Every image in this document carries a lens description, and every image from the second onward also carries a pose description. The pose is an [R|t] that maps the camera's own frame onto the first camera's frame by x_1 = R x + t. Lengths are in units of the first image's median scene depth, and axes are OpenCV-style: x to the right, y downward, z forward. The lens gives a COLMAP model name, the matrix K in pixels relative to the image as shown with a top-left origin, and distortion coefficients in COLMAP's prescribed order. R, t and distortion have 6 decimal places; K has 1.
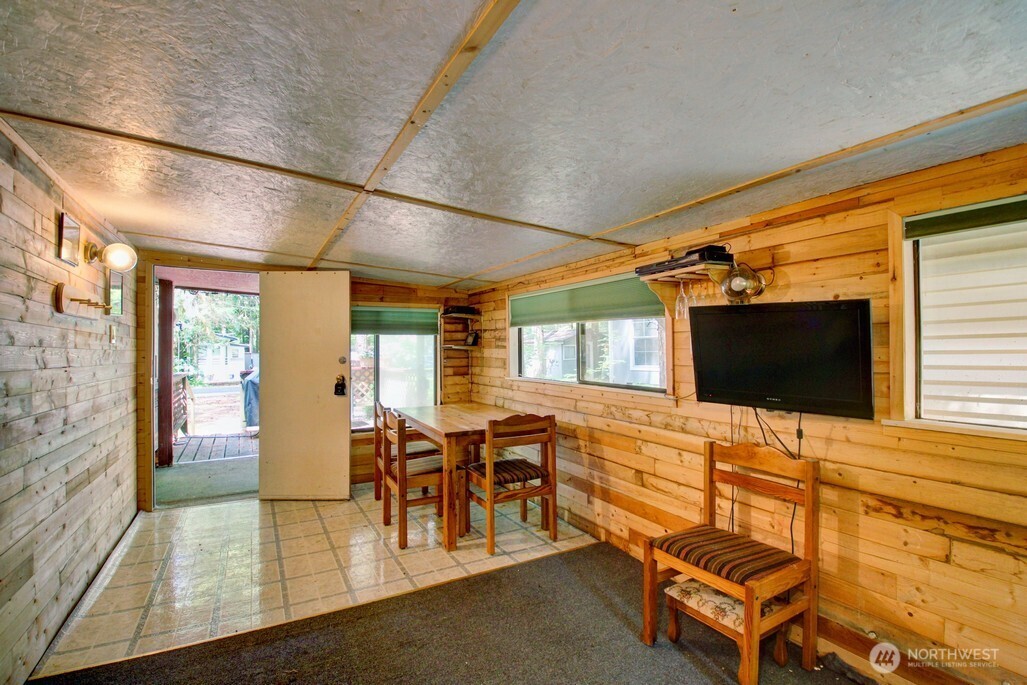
lens RADIAL K [[475.2, 0, 510.5], [0, 475.2, 344.4], [0, 0, 1]] dist [0.022575, -0.034630]
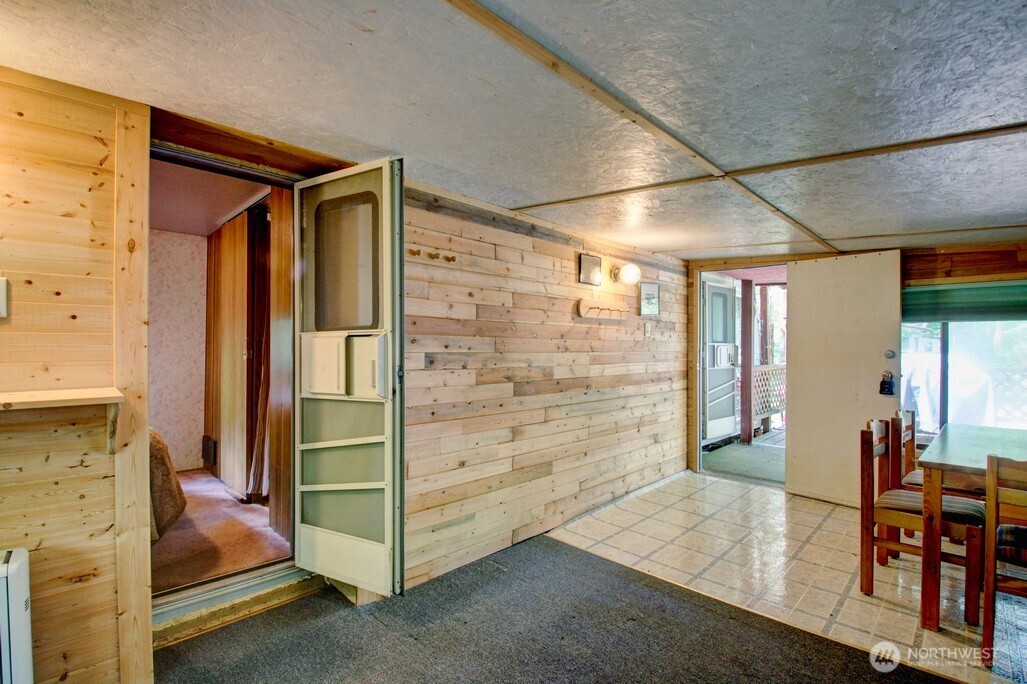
lens RADIAL K [[476.6, 0, 509.1], [0, 476.6, 344.1], [0, 0, 1]] dist [0.020844, -0.034674]
pose [[0.286962, 0.007565, -0.957912, 0.422925], [0.006910, 0.999926, 0.009967, 0.003495], [0.957917, -0.009479, 0.286888, 0.261237]]
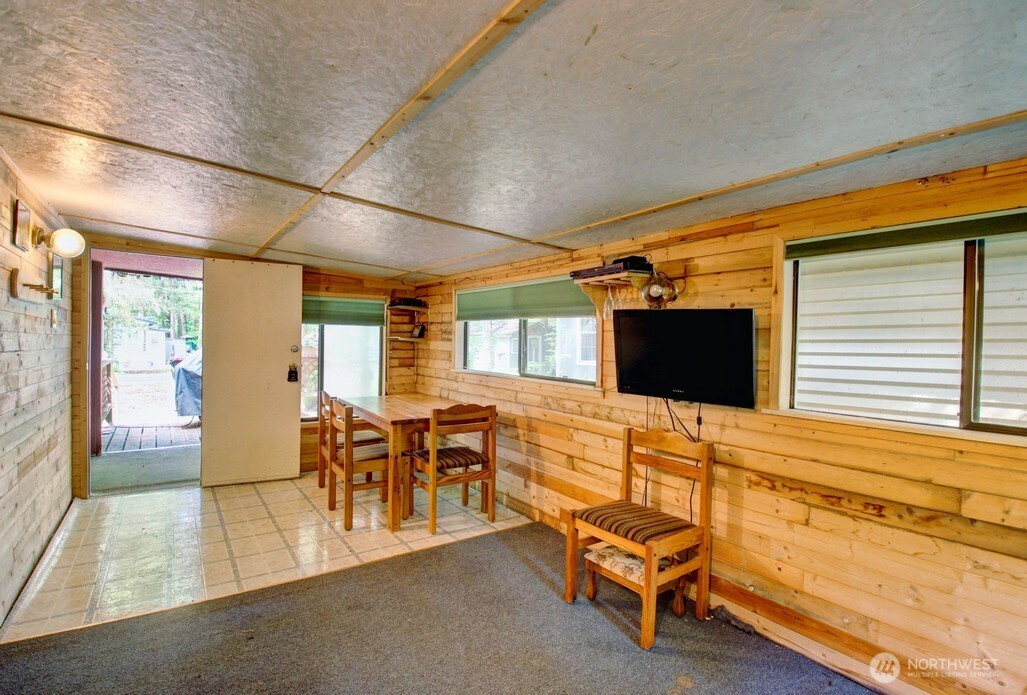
lens RADIAL K [[496.2, 0, 503.7], [0, 496.2, 348.2], [0, 0, 1]] dist [0.019708, -0.030487]
pose [[0.995465, 0.021838, 0.092584, 0.005731], [-0.023974, 0.999470, 0.022021, -0.005571], [-0.092054, -0.024141, 0.995461, -0.136698]]
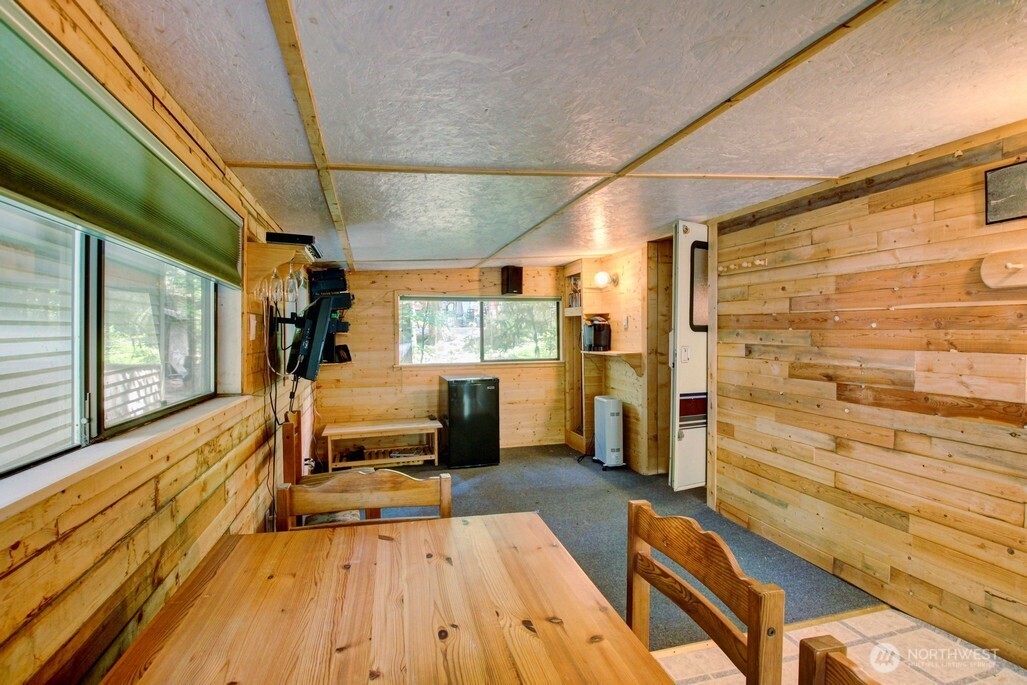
lens RADIAL K [[492.3, 0, 513.5], [0, 492.3, 342.5], [0, 0, 1]] dist [0.000136, -0.015710]
pose [[-0.974540, -0.000060, 0.224213, -0.279206], [0.000348, 0.999998, 0.001782, 0.024253], [-0.224213, 0.001815, -0.974539, 1.747586]]
